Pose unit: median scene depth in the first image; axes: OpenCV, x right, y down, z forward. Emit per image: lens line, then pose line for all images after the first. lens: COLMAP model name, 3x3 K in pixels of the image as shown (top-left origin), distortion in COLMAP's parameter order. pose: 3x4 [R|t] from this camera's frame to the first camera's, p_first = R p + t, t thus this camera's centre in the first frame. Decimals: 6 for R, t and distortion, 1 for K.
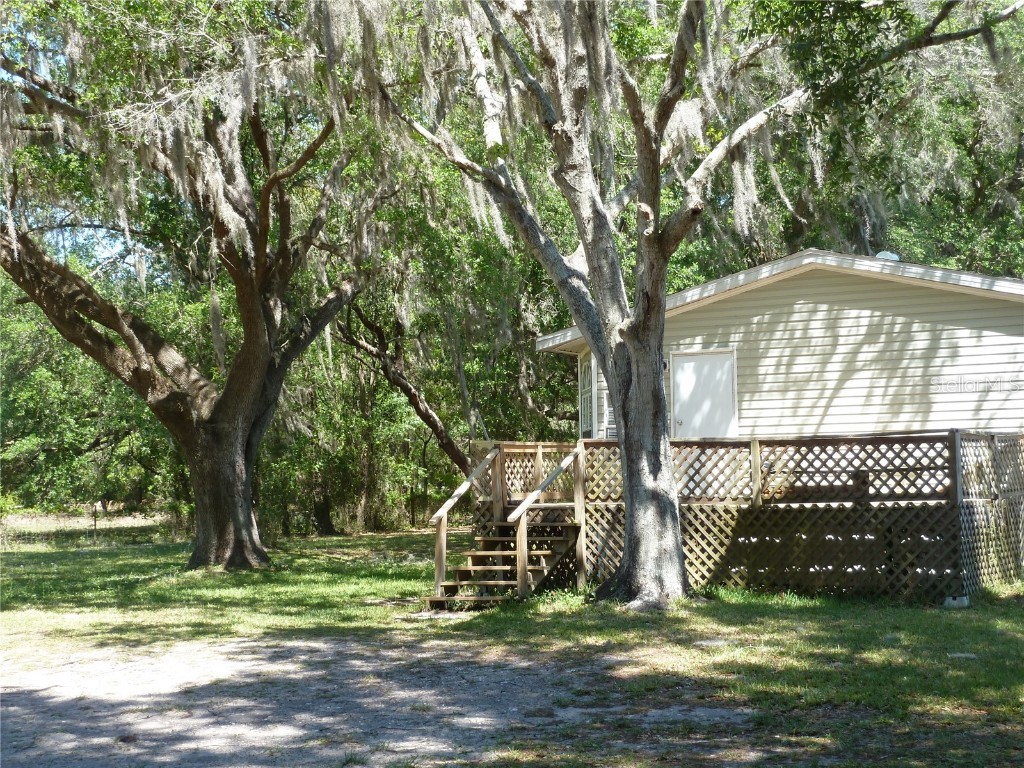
lens RADIAL K [[1640.4, 0, 512.0], [0, 1640.4, 384.0], [0, 0, 1]] dist [-0.014281, 0.022165]
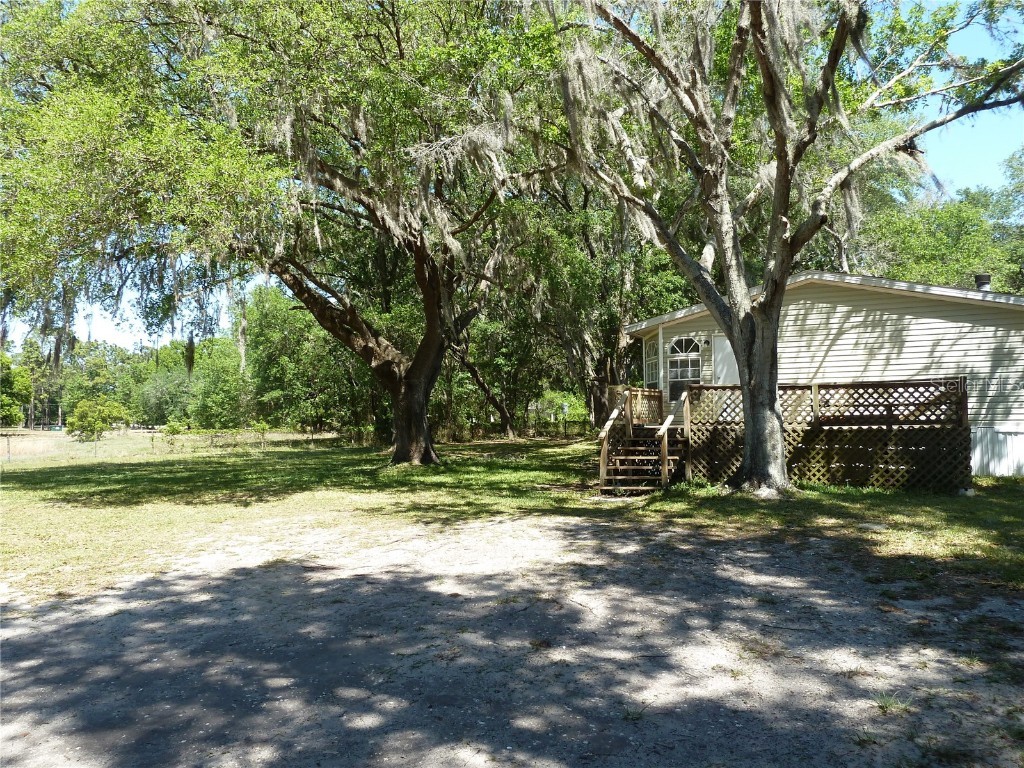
lens RADIAL K [[773.4, 0, 516.2], [0, 773.4, 377.4], [0, 0, 1]] dist [-0.032845, 0.008307]
pose [[0.999389, 0.007695, 0.034099, -0.140950], [-0.007961, 0.999939, 0.007669, 0.022092], [-0.034038, -0.007936, 0.999389, 0.269613]]
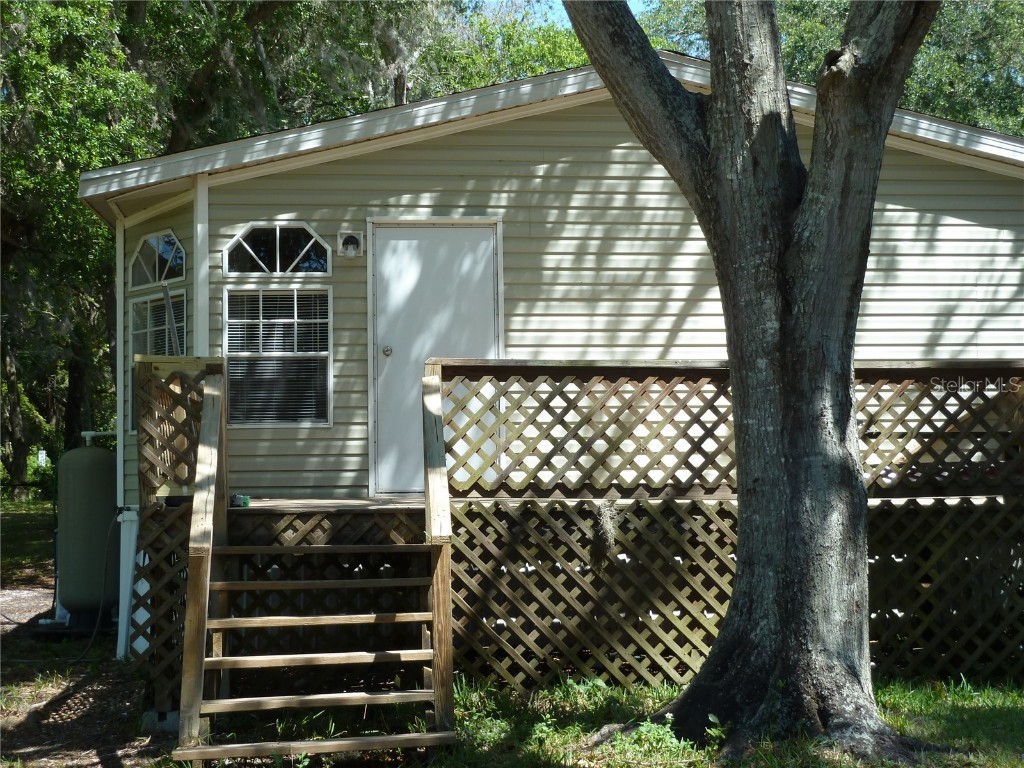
lens RADIAL K [[1640.4, 0, 512.0], [0, 1640.4, 384.0], [0, 0, 1]] dist [-0.014281, 0.022165]
pose [[0.802178, 0.038744, 0.595827, -0.203429], [-0.036963, 0.999201, -0.015210, 0.045742], [-0.595940, -0.009822, 0.802969, 0.609723]]
